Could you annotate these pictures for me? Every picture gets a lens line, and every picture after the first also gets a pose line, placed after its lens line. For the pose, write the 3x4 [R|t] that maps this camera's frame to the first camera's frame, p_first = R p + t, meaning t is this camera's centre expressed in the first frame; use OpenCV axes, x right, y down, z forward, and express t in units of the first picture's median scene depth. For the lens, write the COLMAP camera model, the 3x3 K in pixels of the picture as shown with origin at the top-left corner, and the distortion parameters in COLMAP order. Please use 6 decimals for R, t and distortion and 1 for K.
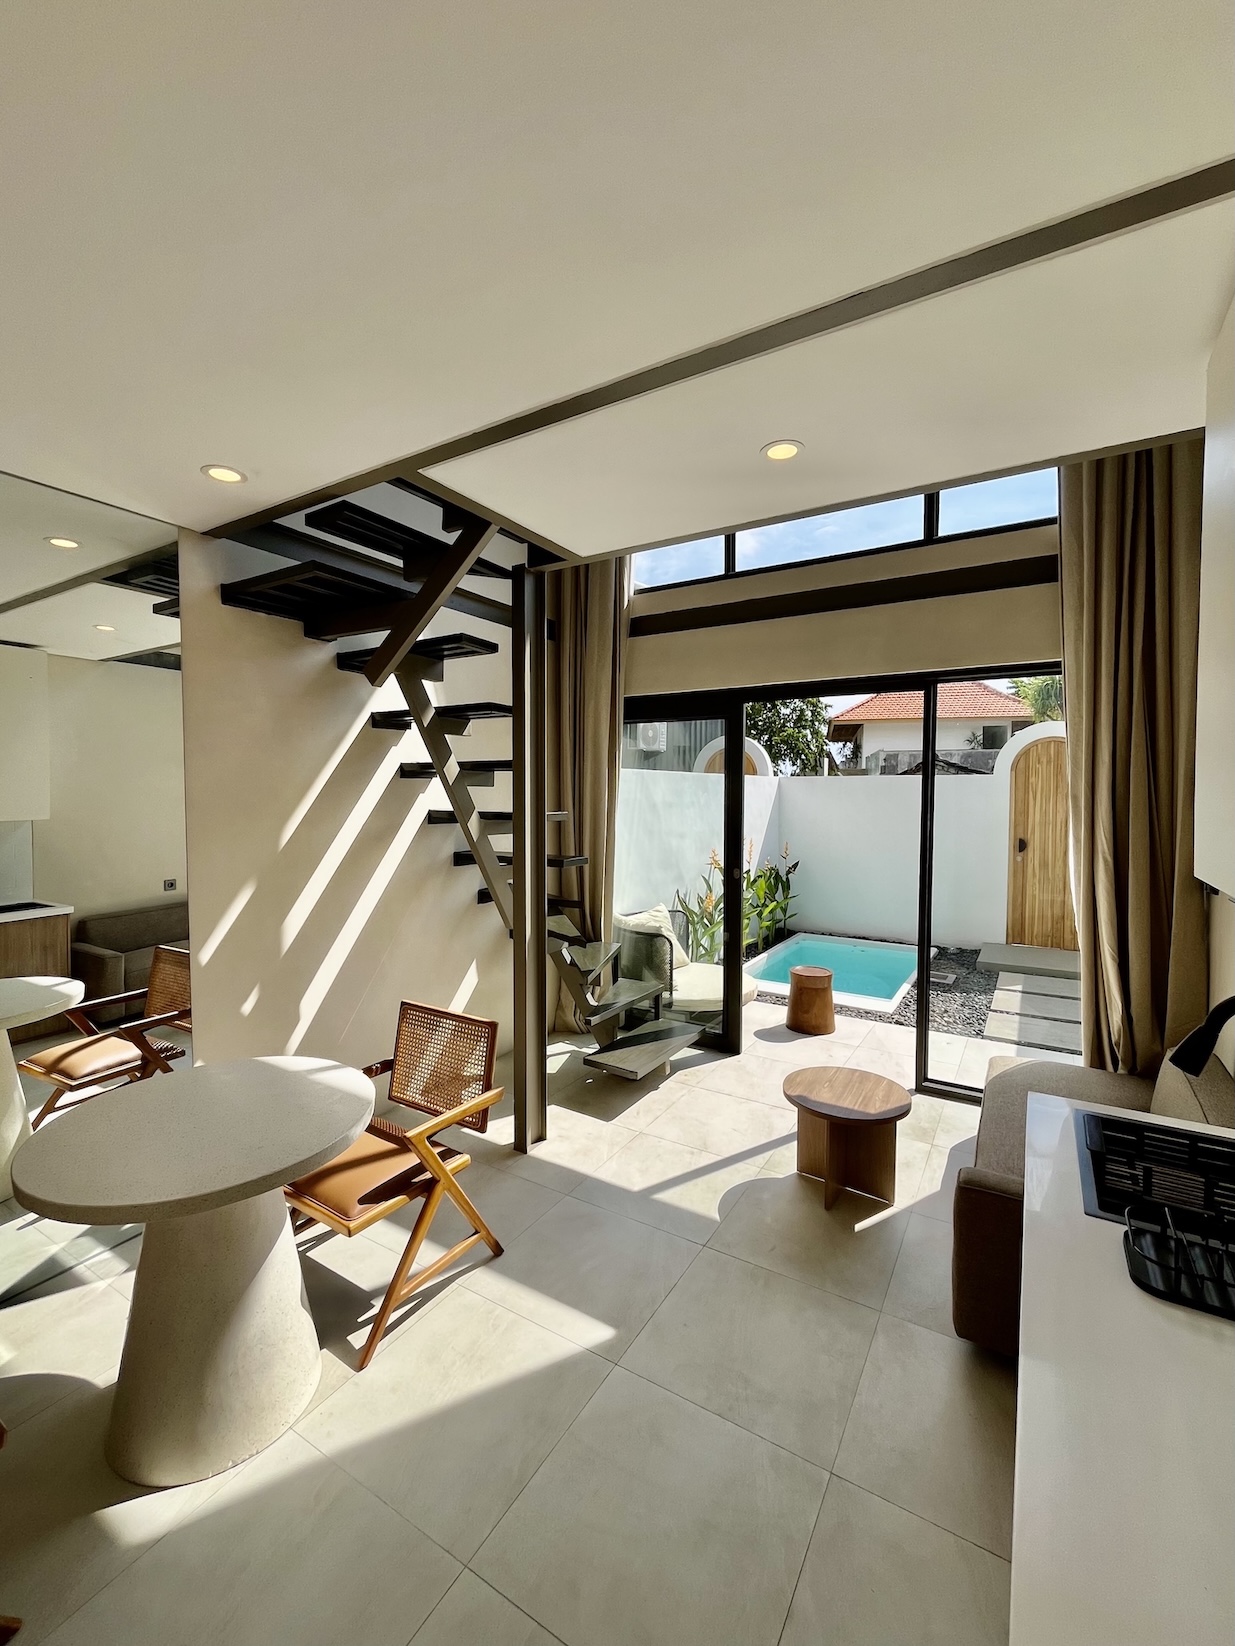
lens RADIAL K [[691.2, 0, 617.8], [0, 691.2, 821.4], [0, 0, 1]] dist [-0.001485, -0.000411]
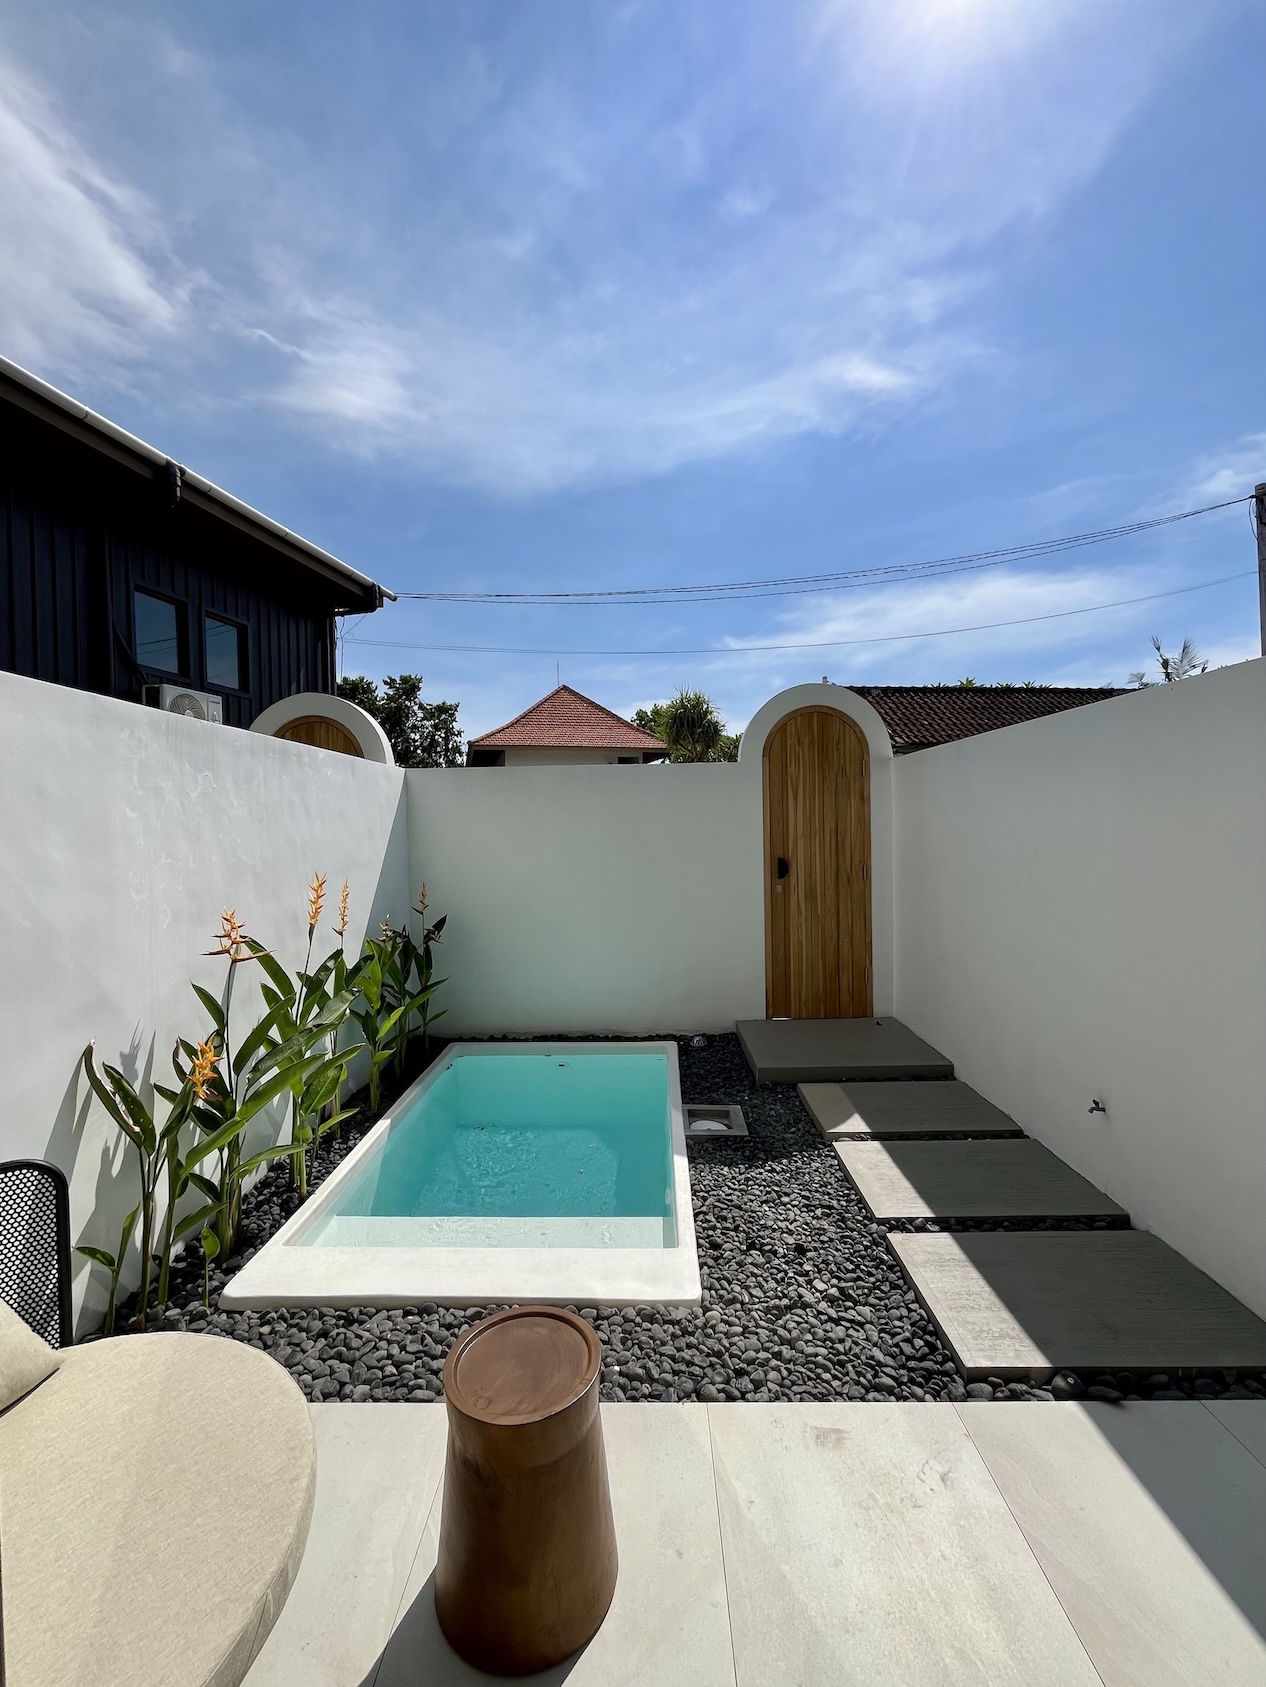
lens RADIAL K [[692.5, 0, 633.0], [0, 692.5, 843.5], [0, 0, 1]] dist [0.000203, 0.000055]
pose [[0.861278, -0.029047, 0.507303, 0.269295], [0.041576, 0.999046, -0.013382, 0.029882], [-0.506430, 0.032617, 0.861664, 1.076433]]
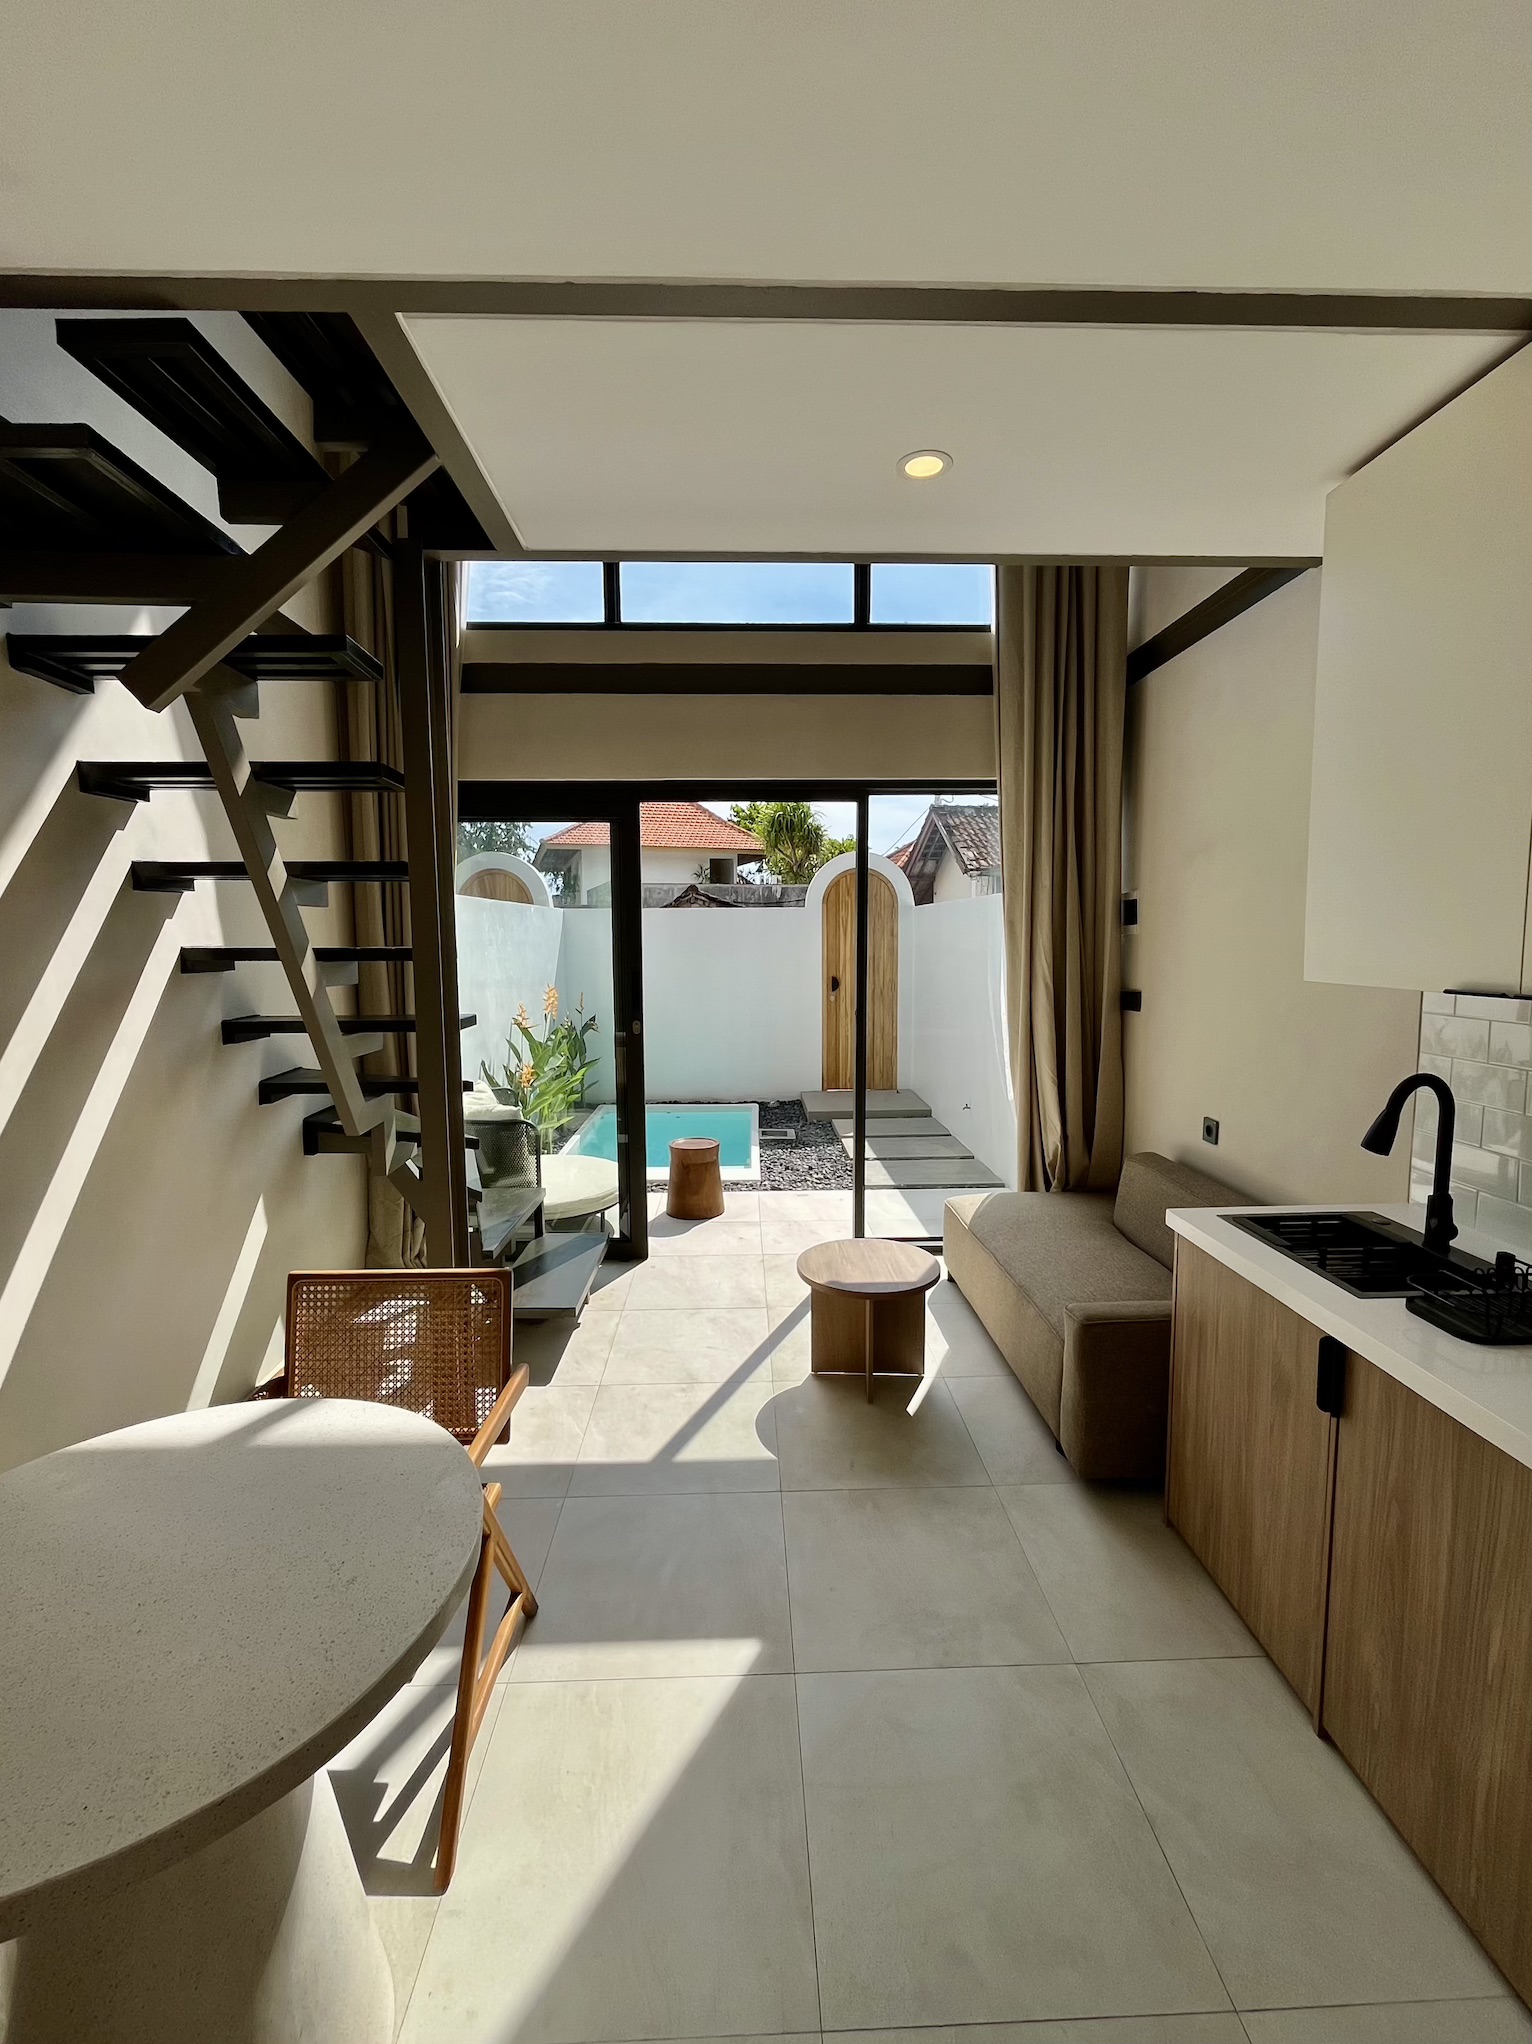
lens RADIAL K [[864.6, 0, 766.3], [0, 864.6, 1021.9], [0, 0, 1]] dist [-0.001495, -0.000353]
pose [[0.836789, -0.062449, 0.543953, -0.284477], [0.031503, 0.997320, 0.066035, 0.012604], [-0.546619, -0.038122, 0.836513, 0.152305]]
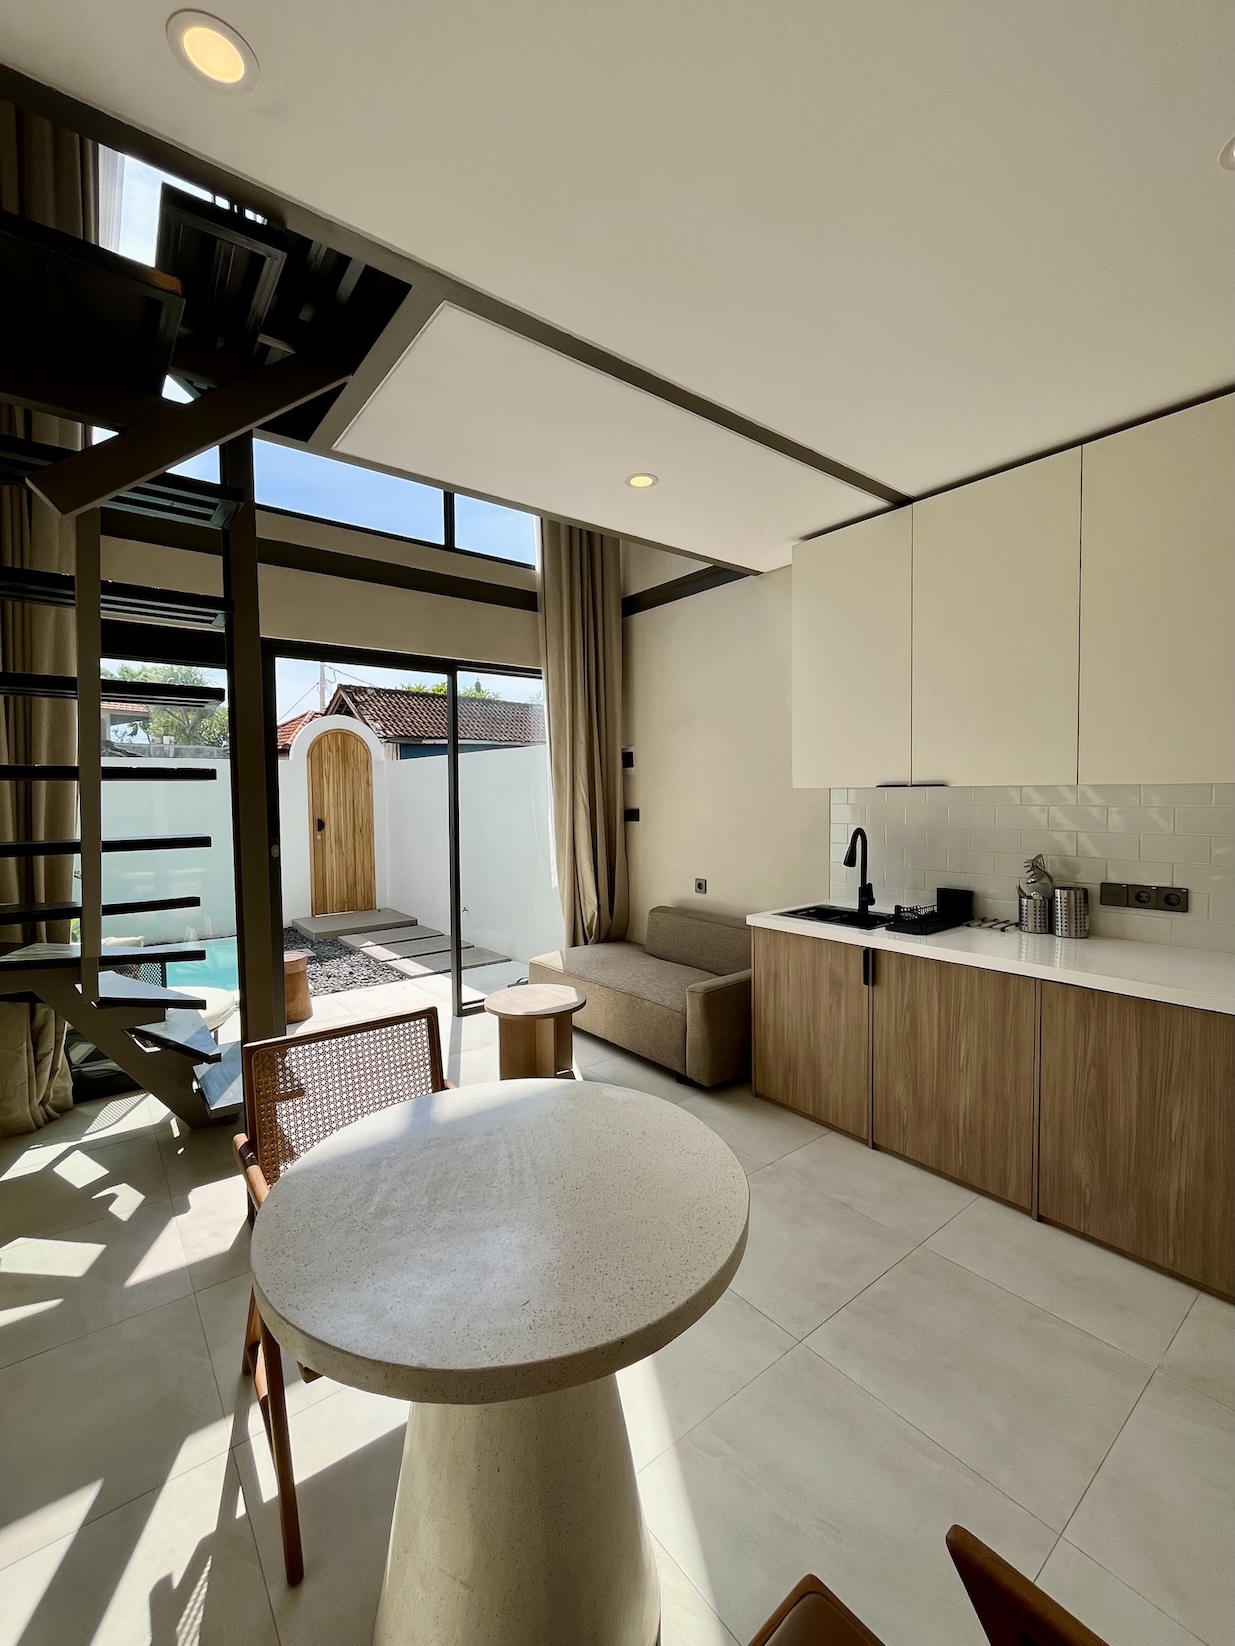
lens RADIAL K [[691.2, 0, 617.8], [0, 691.2, 821.4], [0, 0, 1]] dist [-0.001485, -0.000411]
pose [[0.348165, -0.046751, 0.936267, -0.617238], [0.051037, 0.998220, 0.030865, 0.040967], [-0.936043, 0.037038, 0.349931, 0.358002]]
